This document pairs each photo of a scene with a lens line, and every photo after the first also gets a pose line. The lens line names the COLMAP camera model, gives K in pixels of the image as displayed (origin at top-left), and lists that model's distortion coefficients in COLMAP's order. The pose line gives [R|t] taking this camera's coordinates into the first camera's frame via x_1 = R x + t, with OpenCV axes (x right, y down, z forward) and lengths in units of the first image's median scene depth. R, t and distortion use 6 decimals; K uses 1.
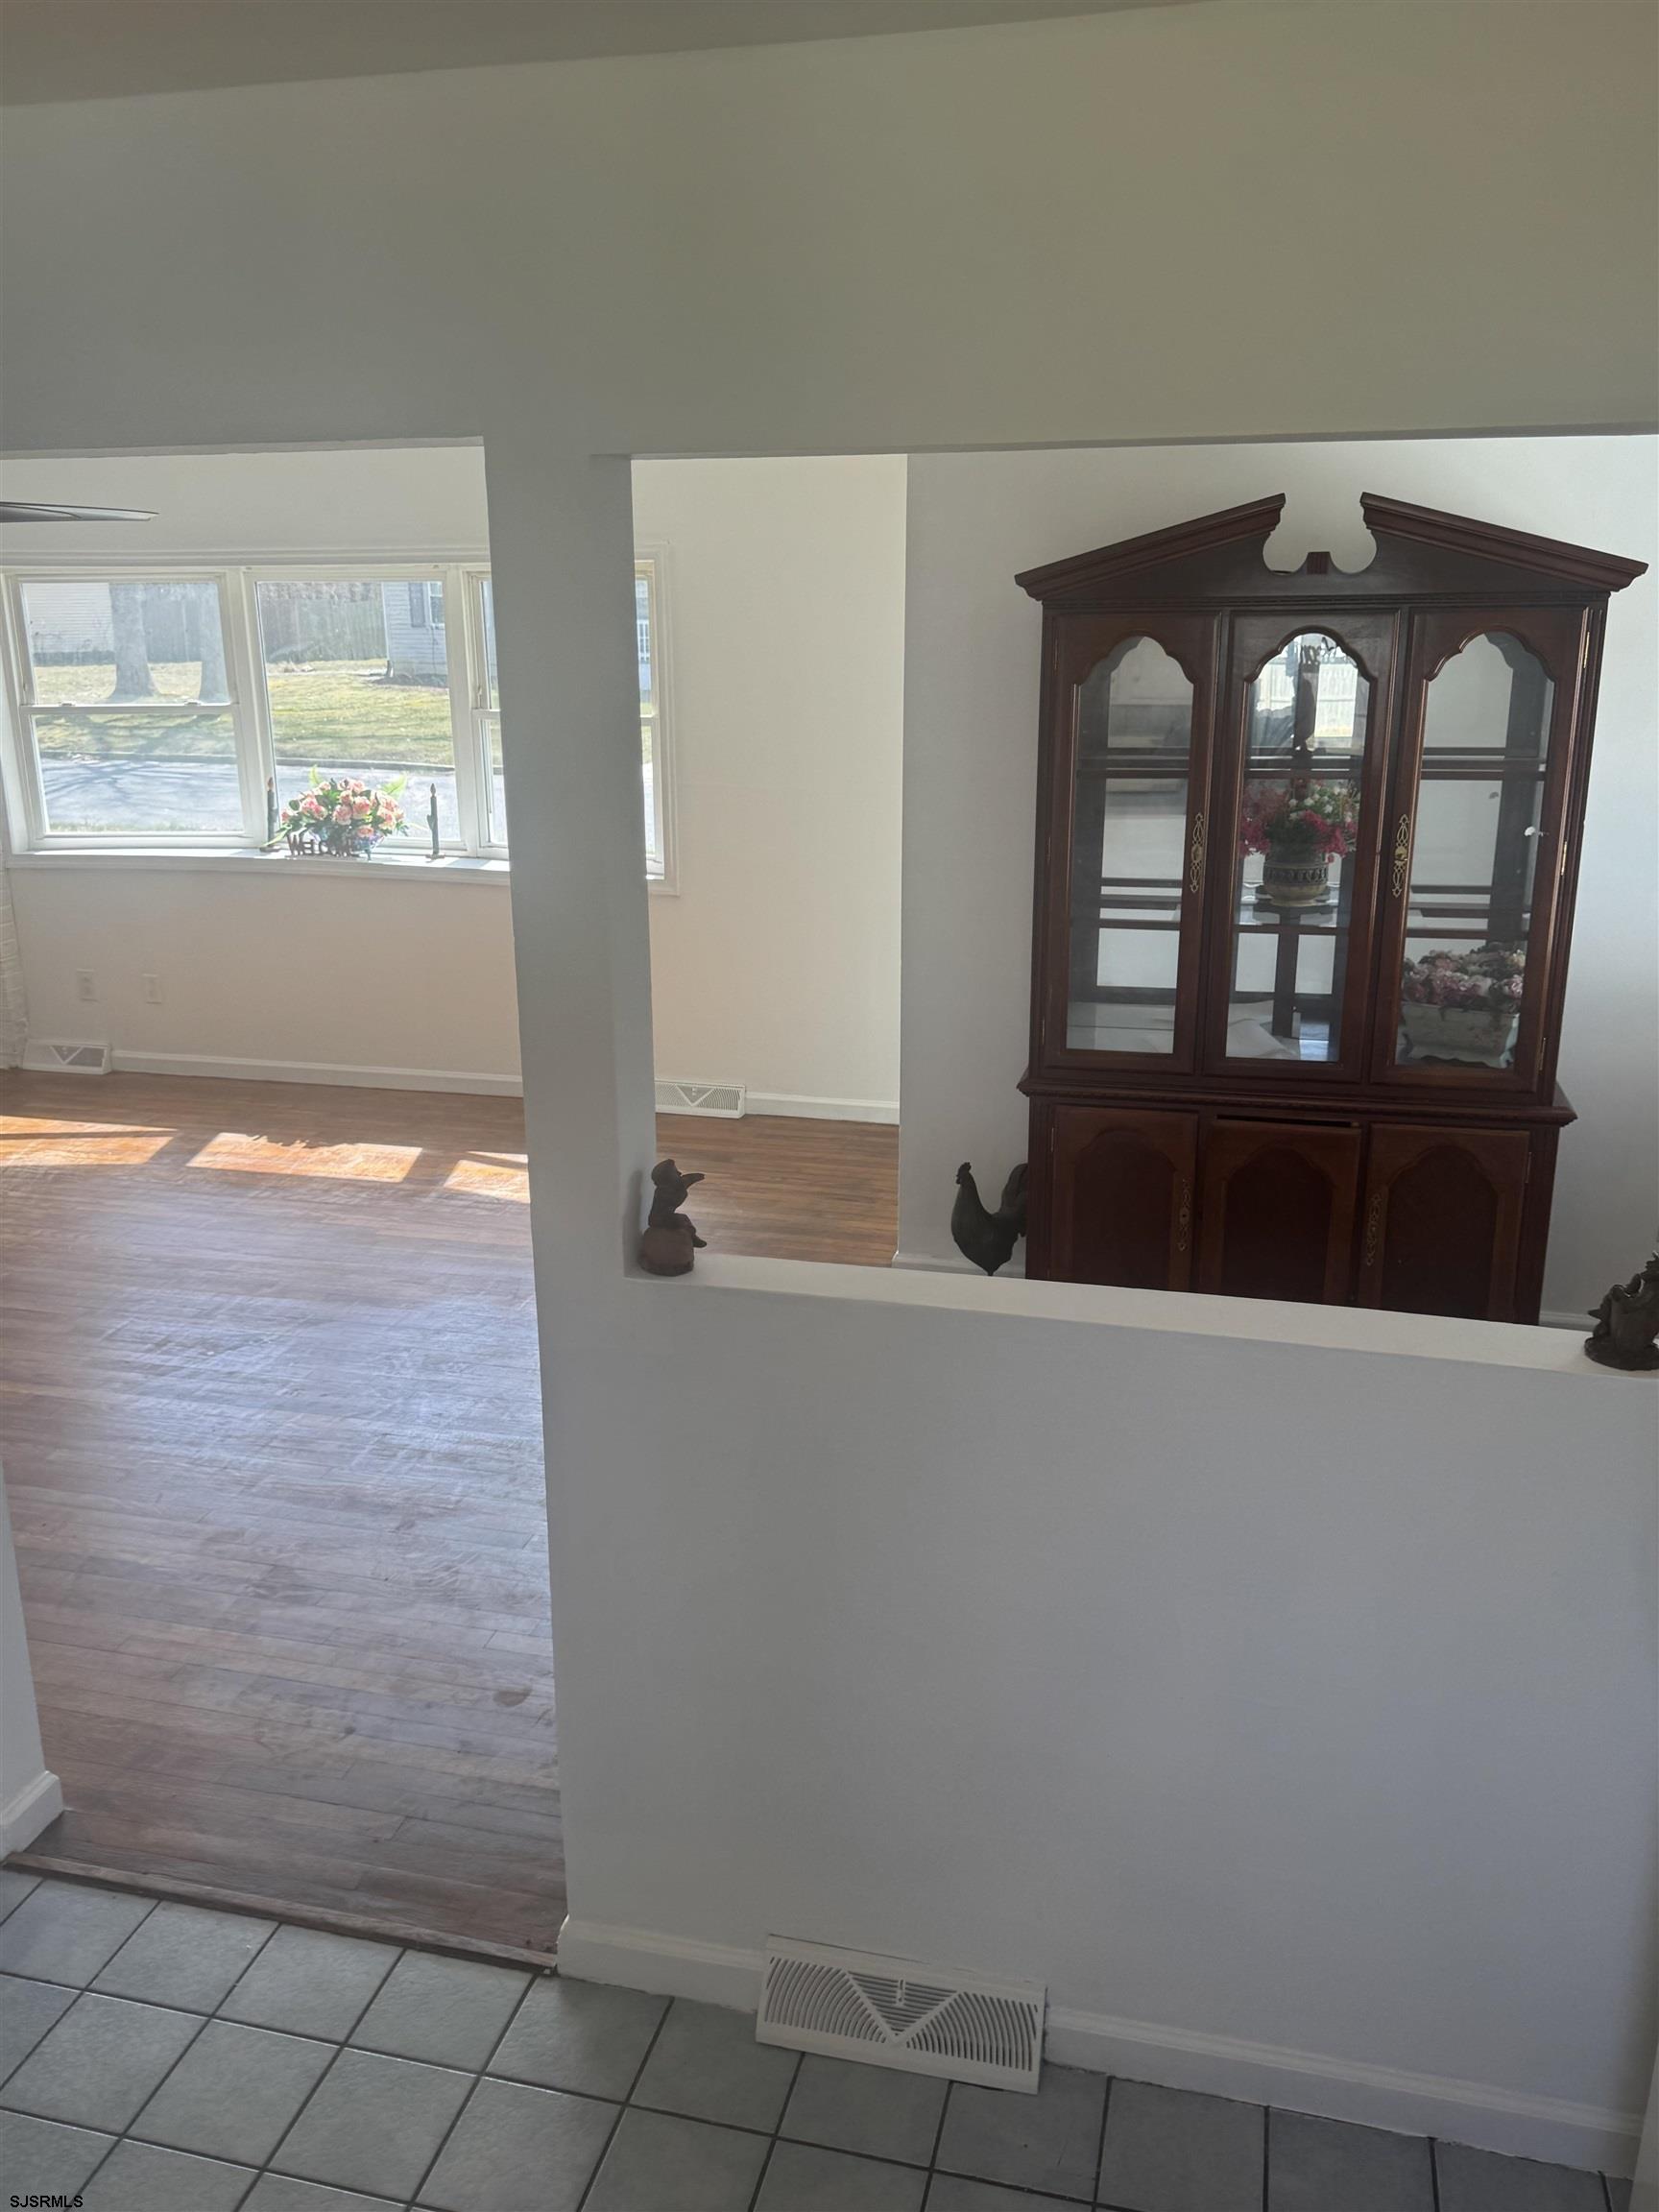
lens RADIAL K [[1739.4, 0, 832.7], [0, 1739.4, 1119.0], [0, 0, 1]] dist [0.082565, -0.152454]
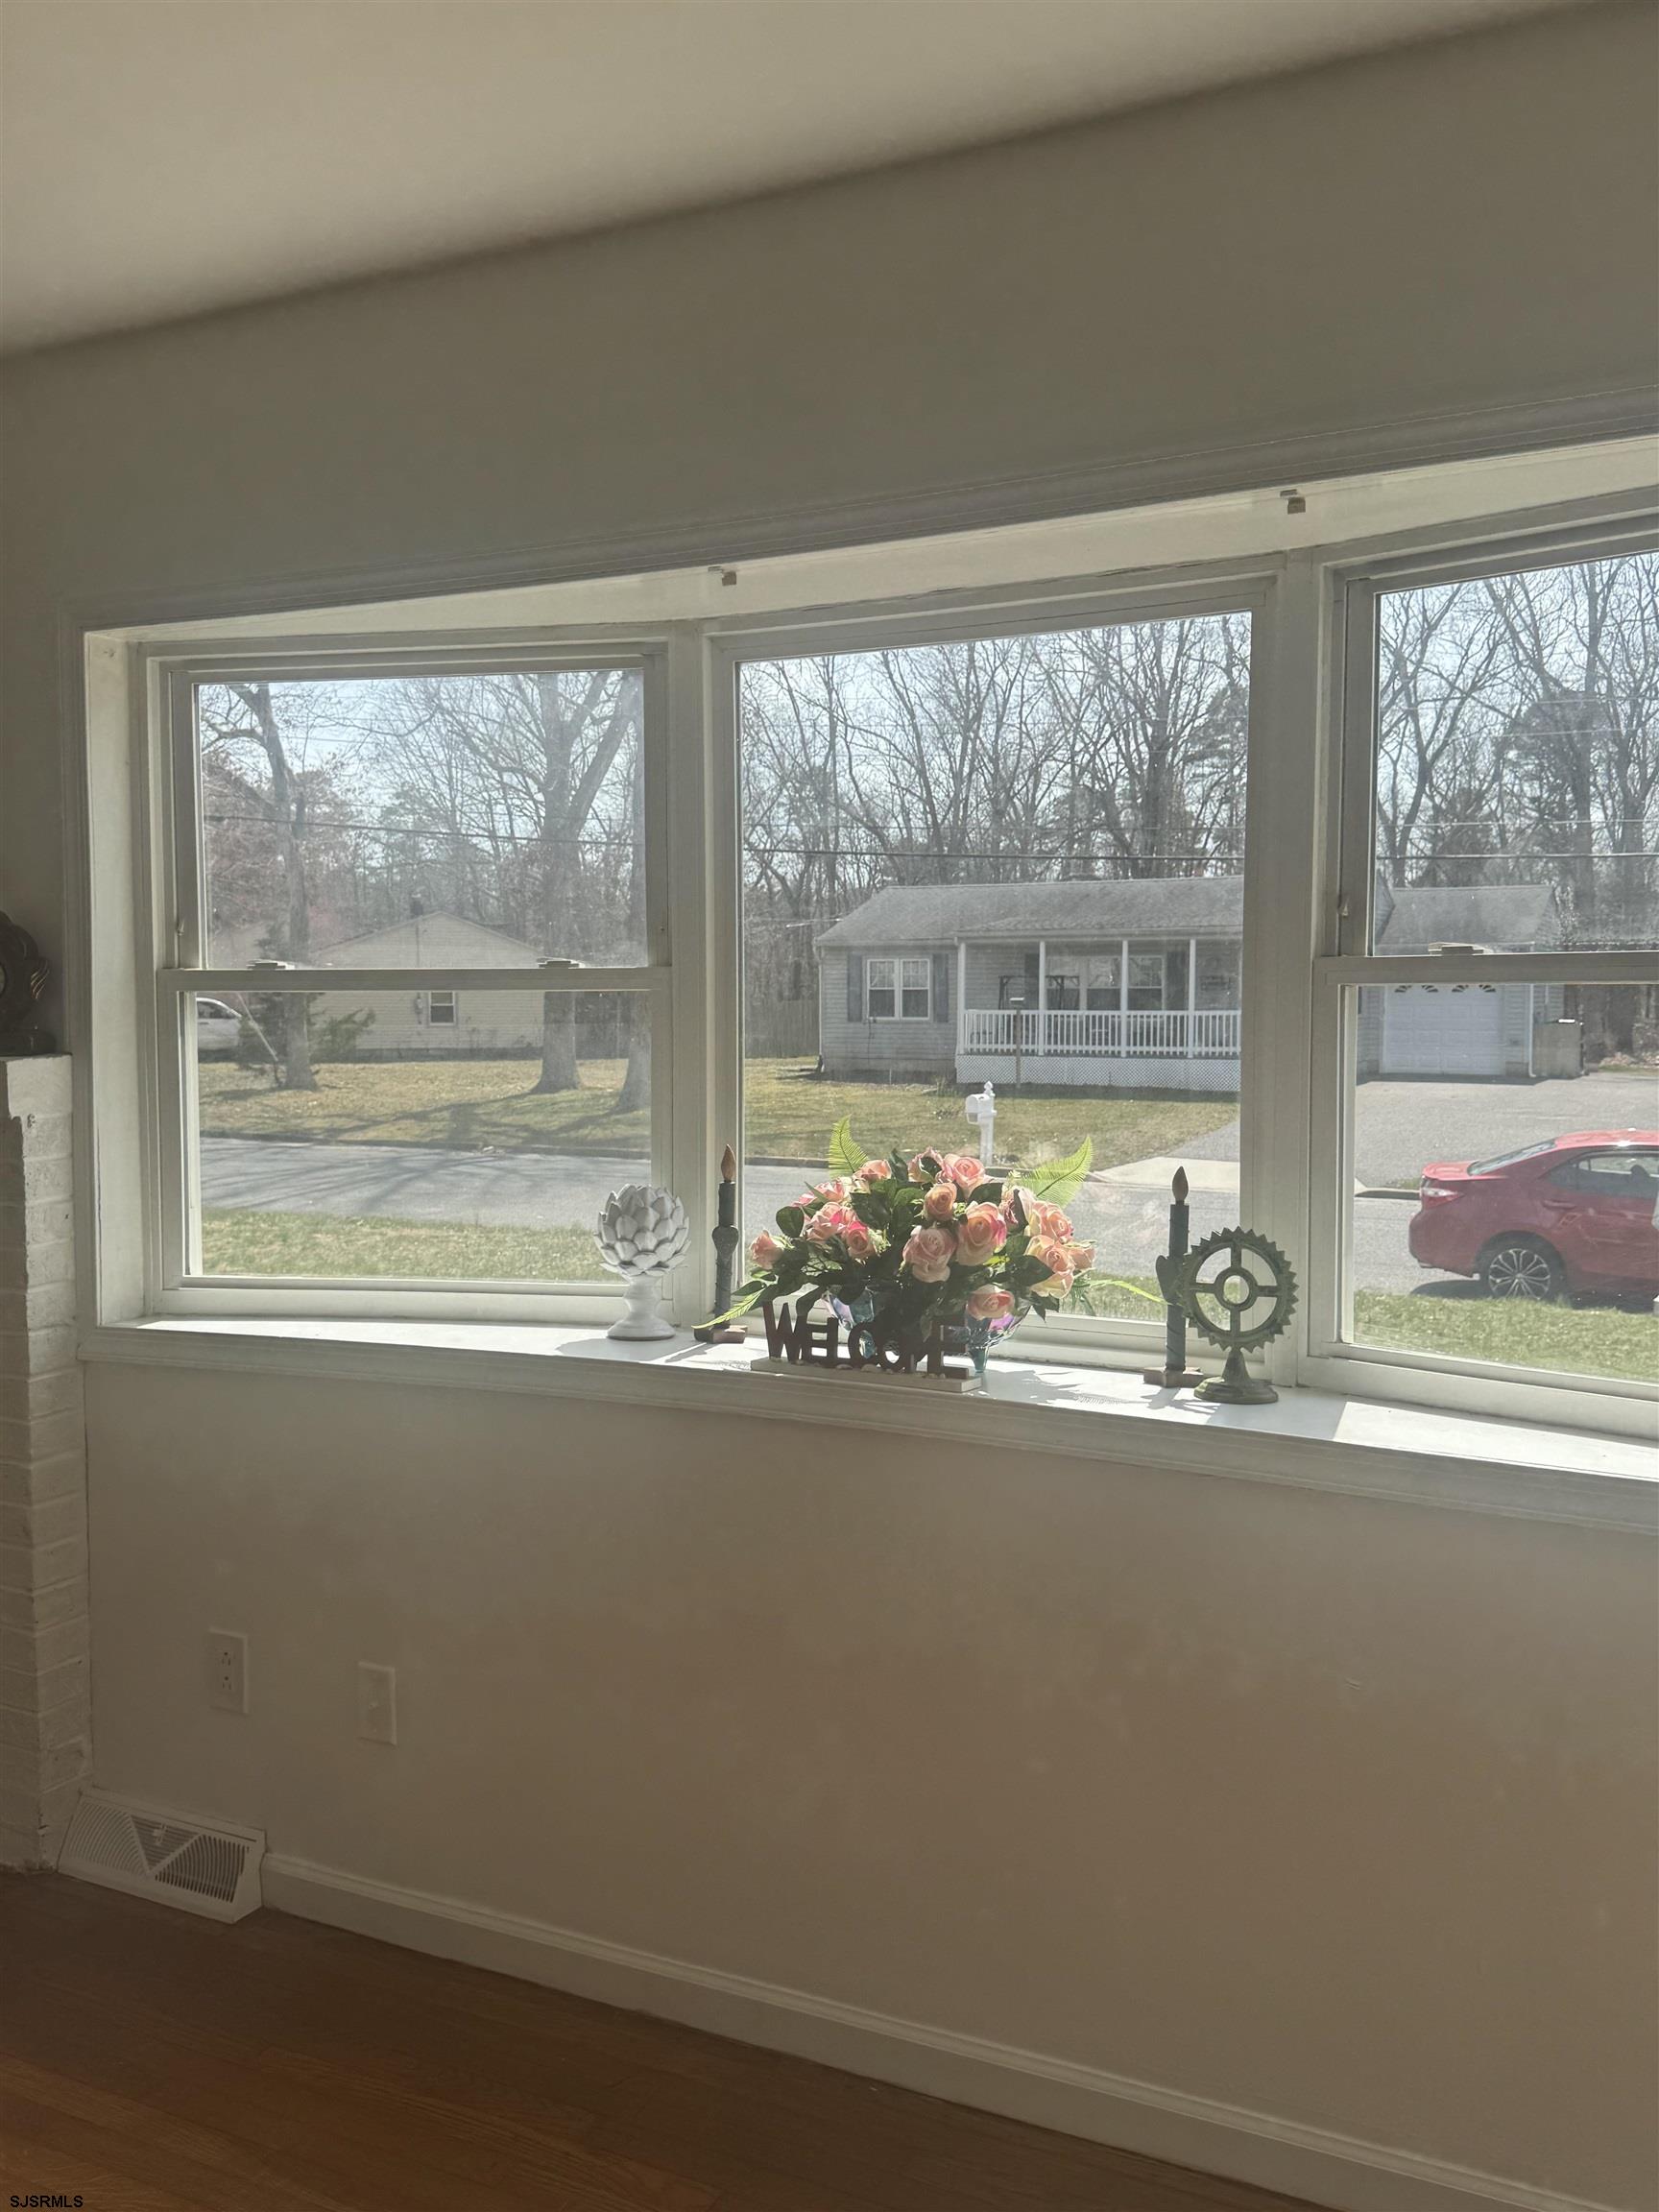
lens RADIAL K [[1798.4, 0, 855.9], [0, 1798.4, 1097.9], [0, 0, 1]] dist [0.118133, -0.310066]
pose [[0.977674, 0.011767, -0.209799, -0.216231], [-0.061639, 0.970568, -0.232805, -0.118112], [0.200885, 0.240539, 0.949624, 0.644363]]
